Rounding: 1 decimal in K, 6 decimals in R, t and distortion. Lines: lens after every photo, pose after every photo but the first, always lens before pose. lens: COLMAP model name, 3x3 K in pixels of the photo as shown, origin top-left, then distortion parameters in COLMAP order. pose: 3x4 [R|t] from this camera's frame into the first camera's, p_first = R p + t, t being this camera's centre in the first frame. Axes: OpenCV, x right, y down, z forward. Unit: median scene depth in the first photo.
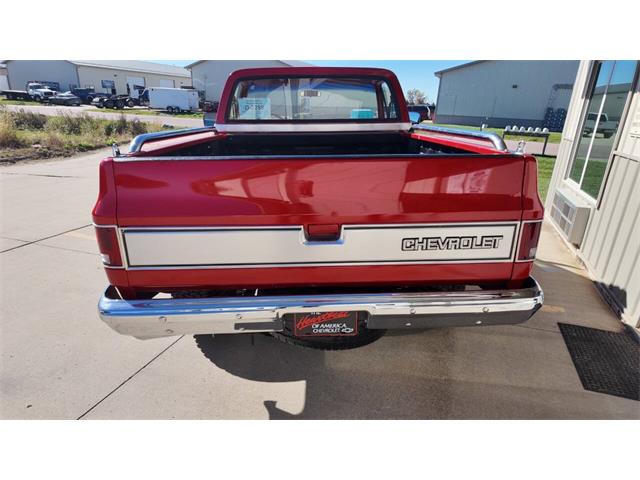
lens RADIAL K [[380.5, 0, 318.0], [0, 380.5, 234.6], [0, 0, 1]] dist [0.029824, -0.017622]
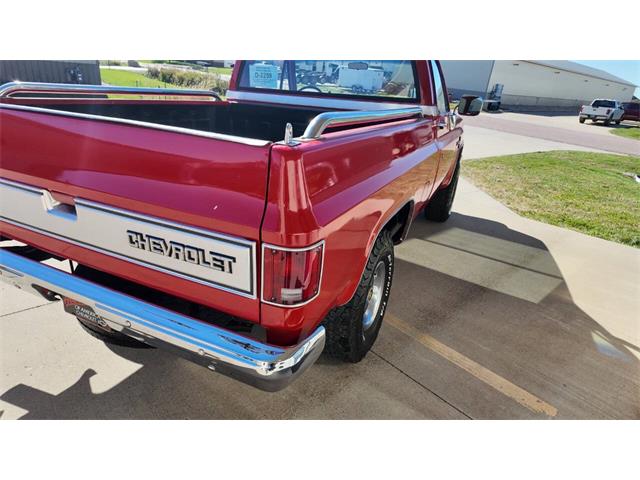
lens RADIAL K [[380.5, 0, 318.0], [0, 380.5, 234.6], [0, 0, 1]] dist [0.029824, -0.017622]
pose [[0.890020, 0.221812, -0.398325, 0.654055], [-0.205839, 0.975056, 0.083044, -0.093465], [0.406810, 0.008080, 0.913477, 0.323425]]
